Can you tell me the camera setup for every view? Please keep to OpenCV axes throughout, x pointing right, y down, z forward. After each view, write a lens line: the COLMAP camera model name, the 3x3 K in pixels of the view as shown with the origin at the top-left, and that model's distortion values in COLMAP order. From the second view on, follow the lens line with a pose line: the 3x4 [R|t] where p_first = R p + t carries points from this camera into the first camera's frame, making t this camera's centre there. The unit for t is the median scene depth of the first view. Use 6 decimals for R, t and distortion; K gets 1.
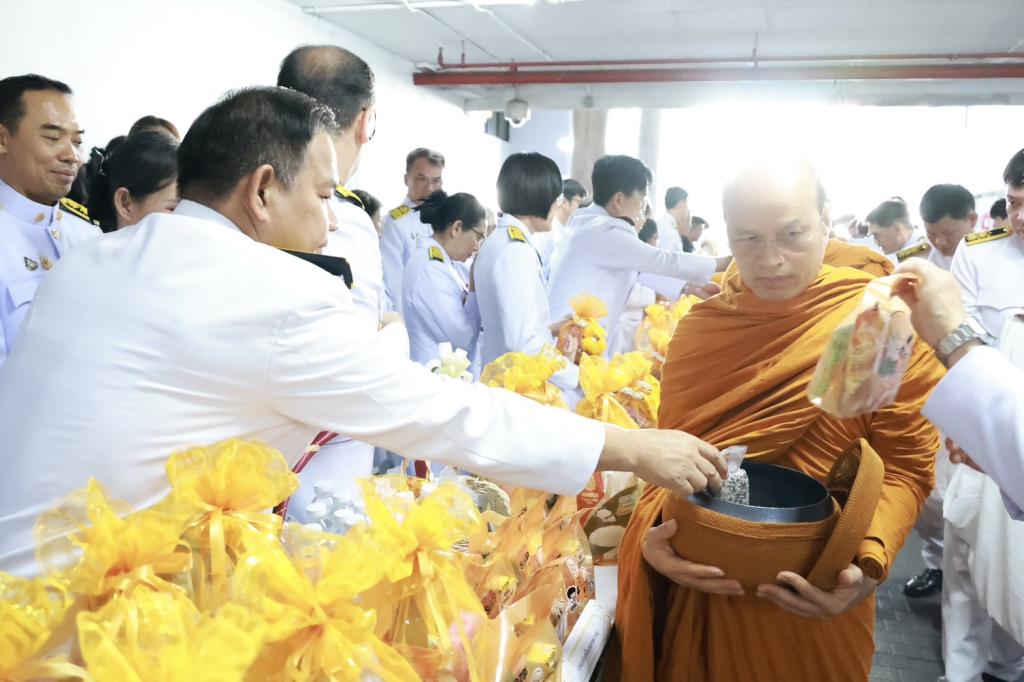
lens RADIAL K [[1468.3, 0, 512.0], [0, 1468.3, 341.0], [0, 0, 1]] dist [-0.132653, -0.031526]
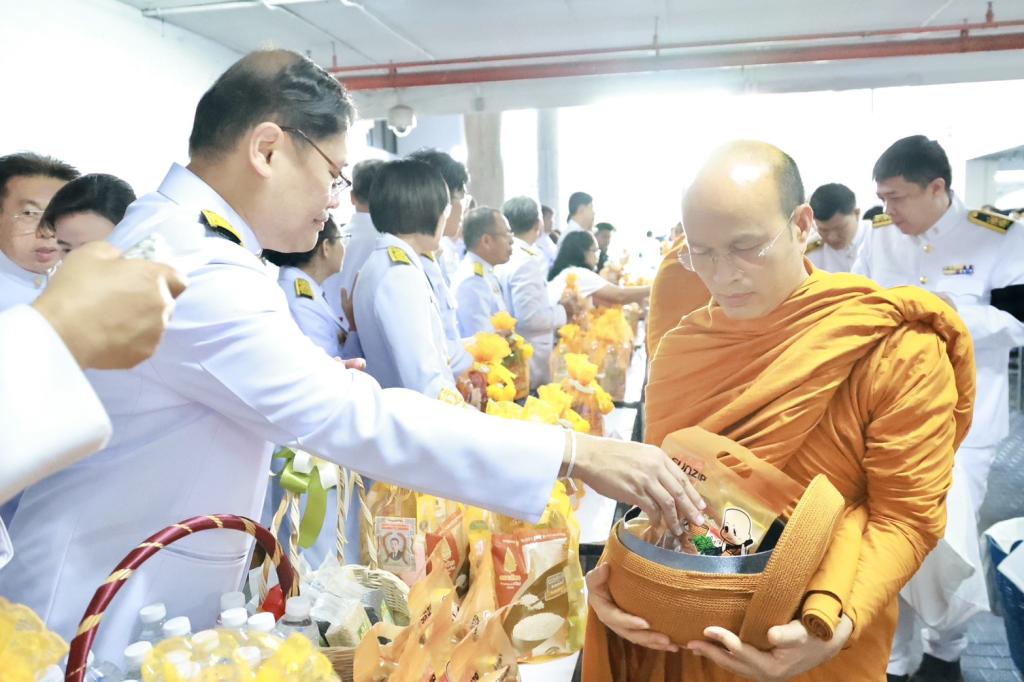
lens RADIAL K [[1468.3, 0, 512.0], [0, 1468.3, 341.0], [0, 0, 1]] dist [-0.132653, -0.031526]
pose [[0.995703, -0.069001, 0.061762, 0.008834], [0.069620, 0.997542, -0.007926, -0.010416], [-0.061063, 0.012191, 0.998059, 0.128588]]
